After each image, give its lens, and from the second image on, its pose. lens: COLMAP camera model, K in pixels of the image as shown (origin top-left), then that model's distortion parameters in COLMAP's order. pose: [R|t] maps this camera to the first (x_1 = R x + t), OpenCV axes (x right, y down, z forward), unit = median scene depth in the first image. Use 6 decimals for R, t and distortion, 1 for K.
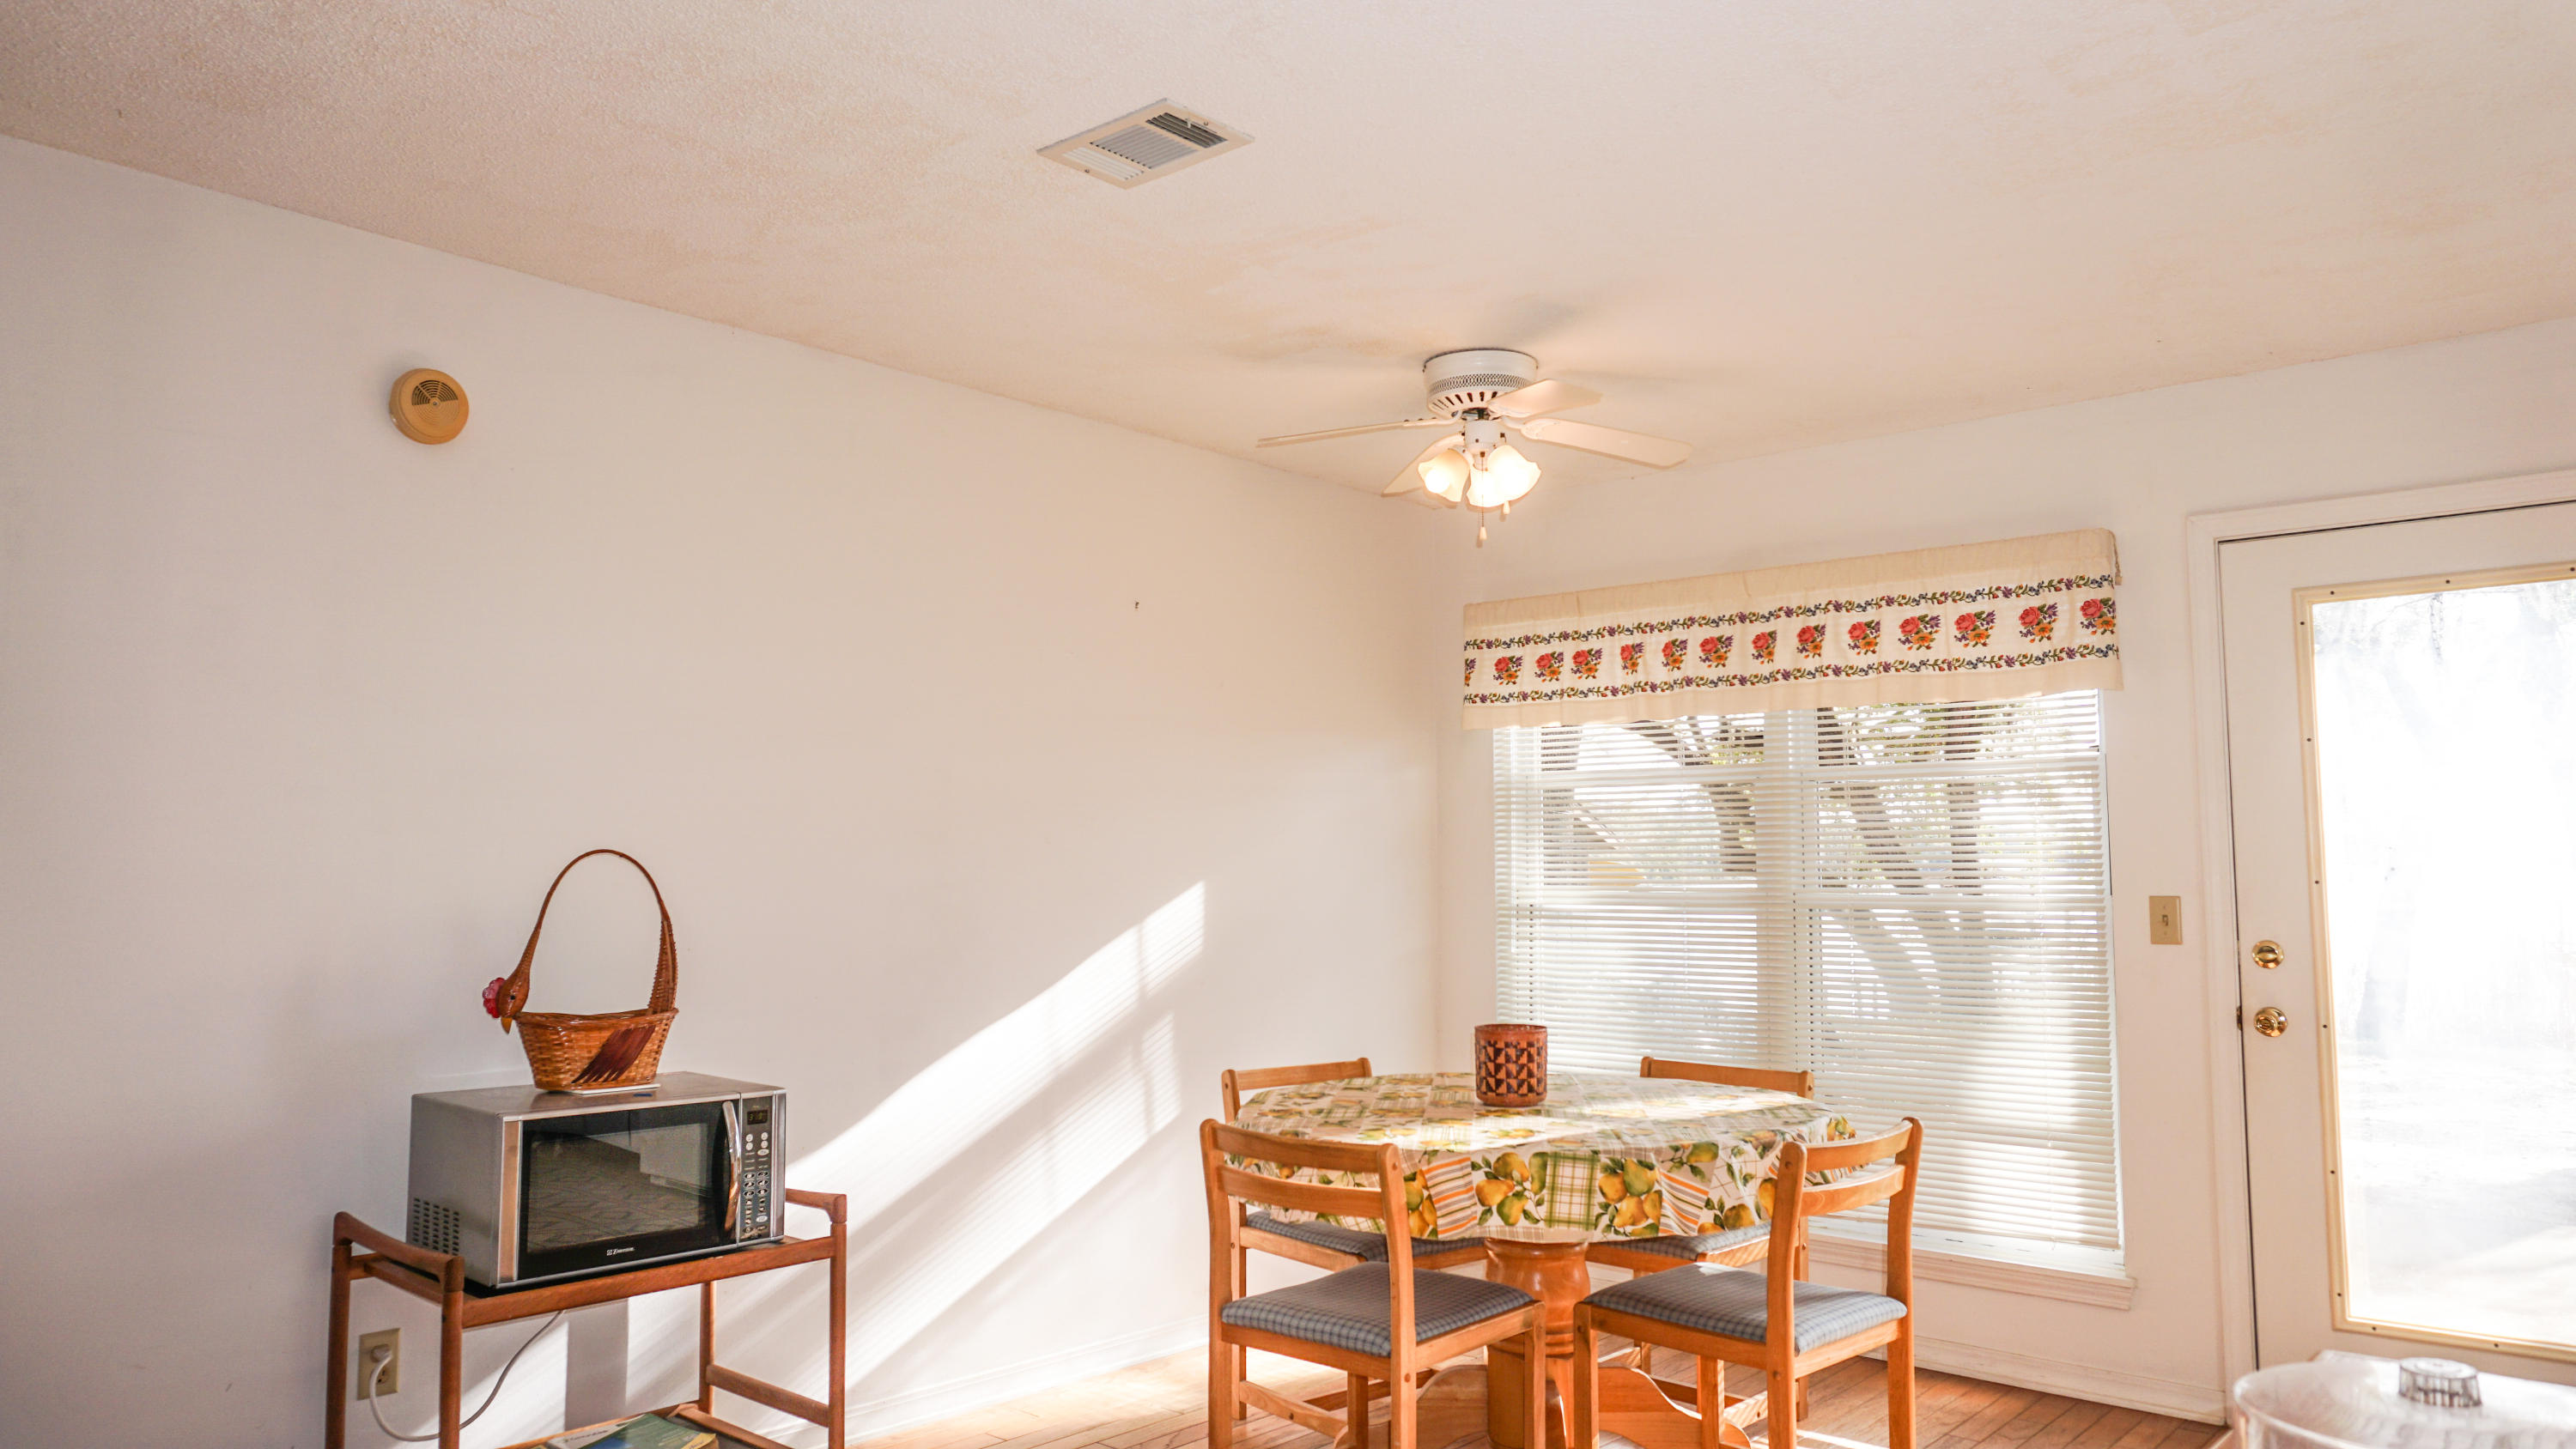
lens RADIAL K [[1700.3, 0, 1288.0], [0, 1700.3, 724.5], [0, 0, 1]] dist [-0.047072, 0.029880]
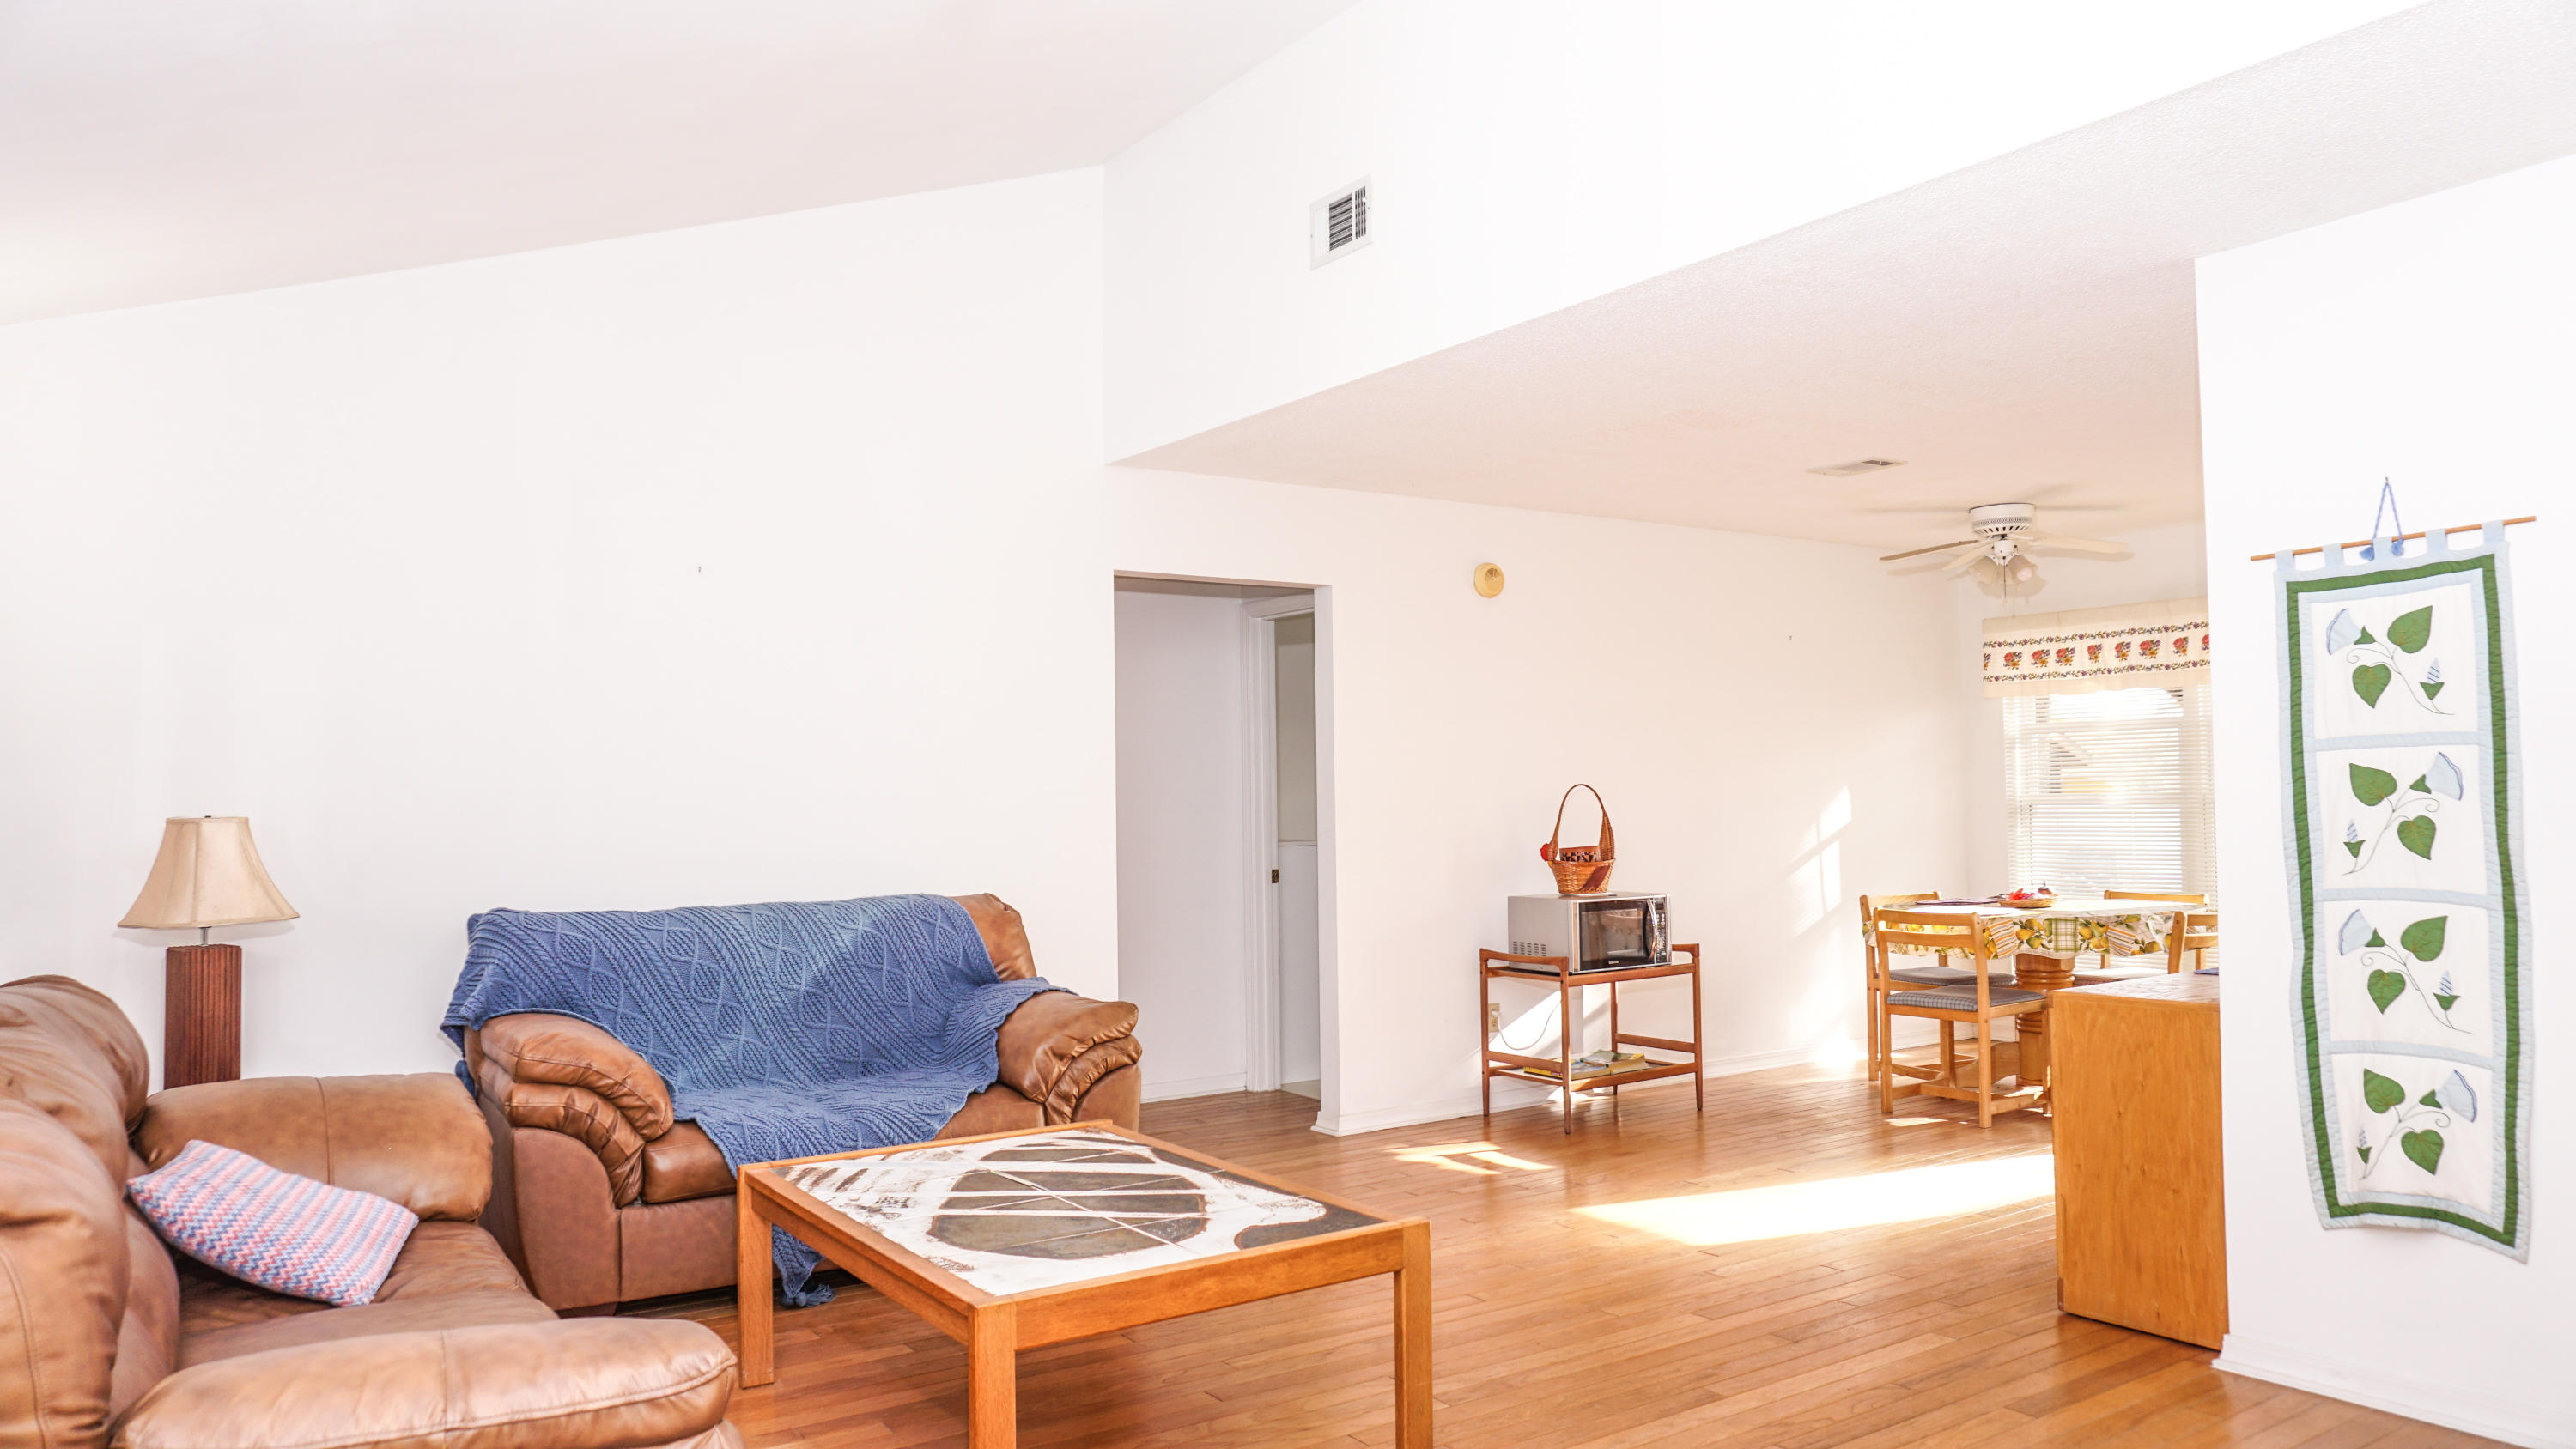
lens RADIAL K [[1687.0, 0, 1289.8], [0, 1687.0, 750.6], [0, 0, 1]] dist [-0.146428, 0.207283]
pose [[0.965348, -0.026812, -0.259584, -0.140950], [0.040956, 0.997947, 0.049234, -0.058123], [0.257731, -0.058159, 0.964465, -0.761441]]
